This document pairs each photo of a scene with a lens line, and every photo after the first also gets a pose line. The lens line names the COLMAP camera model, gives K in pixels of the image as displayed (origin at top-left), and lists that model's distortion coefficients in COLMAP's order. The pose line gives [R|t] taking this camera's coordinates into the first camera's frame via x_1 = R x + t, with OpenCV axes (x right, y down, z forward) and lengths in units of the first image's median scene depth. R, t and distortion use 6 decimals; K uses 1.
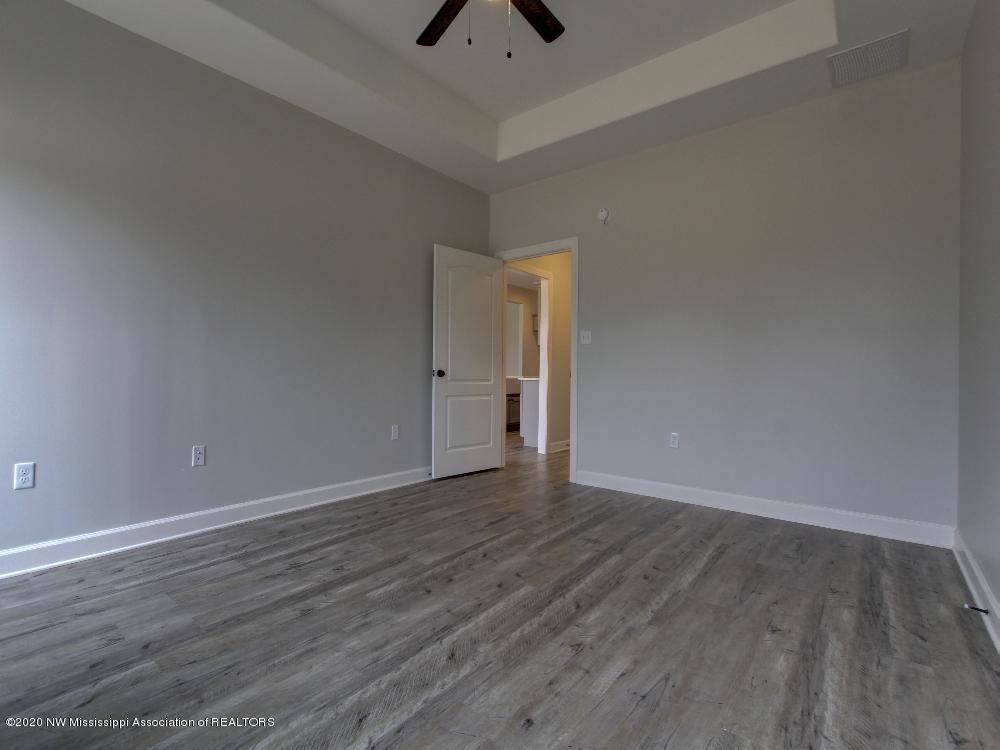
lens RADIAL K [[471.7, 0, 497.6], [0, 471.7, 375.7], [0, 0, 1]] dist [-0.017242, 0.002478]
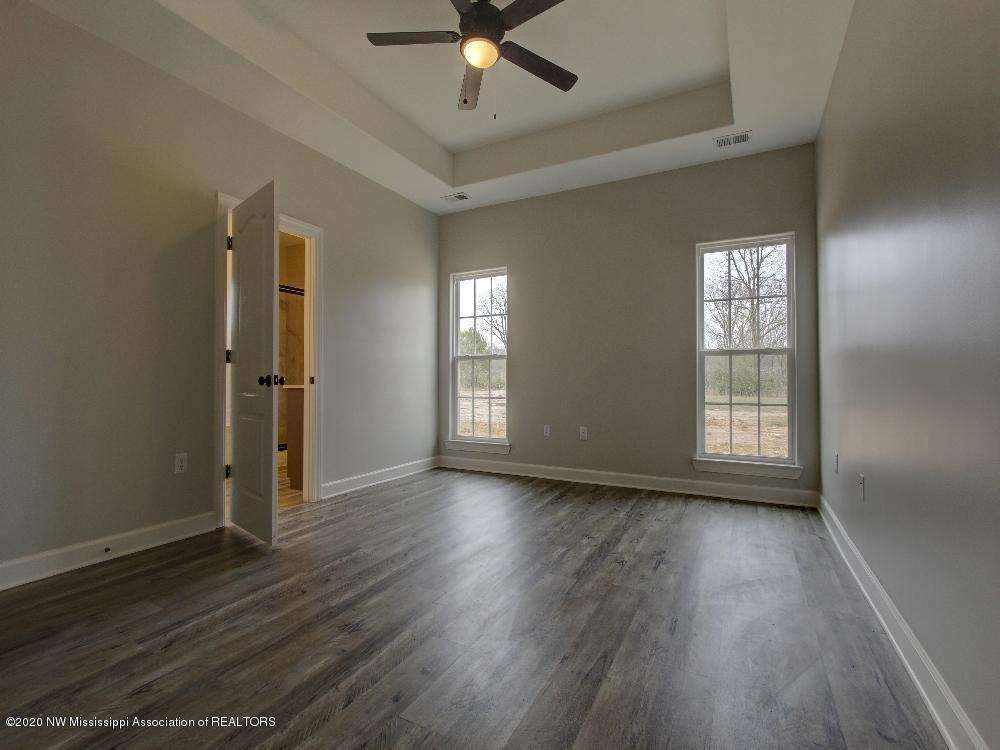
lens RADIAL K [[471.7, 0, 500.3], [0, 471.7, 377.7], [0, 0, 1]] dist [-0.017242, 0.002478]
pose [[-0.980522, -0.013162, -0.195970, 0.156686], [-0.013175, 0.999912, -0.001237, -0.008593], [0.195969, 0.001369, -0.980609, 2.084386]]
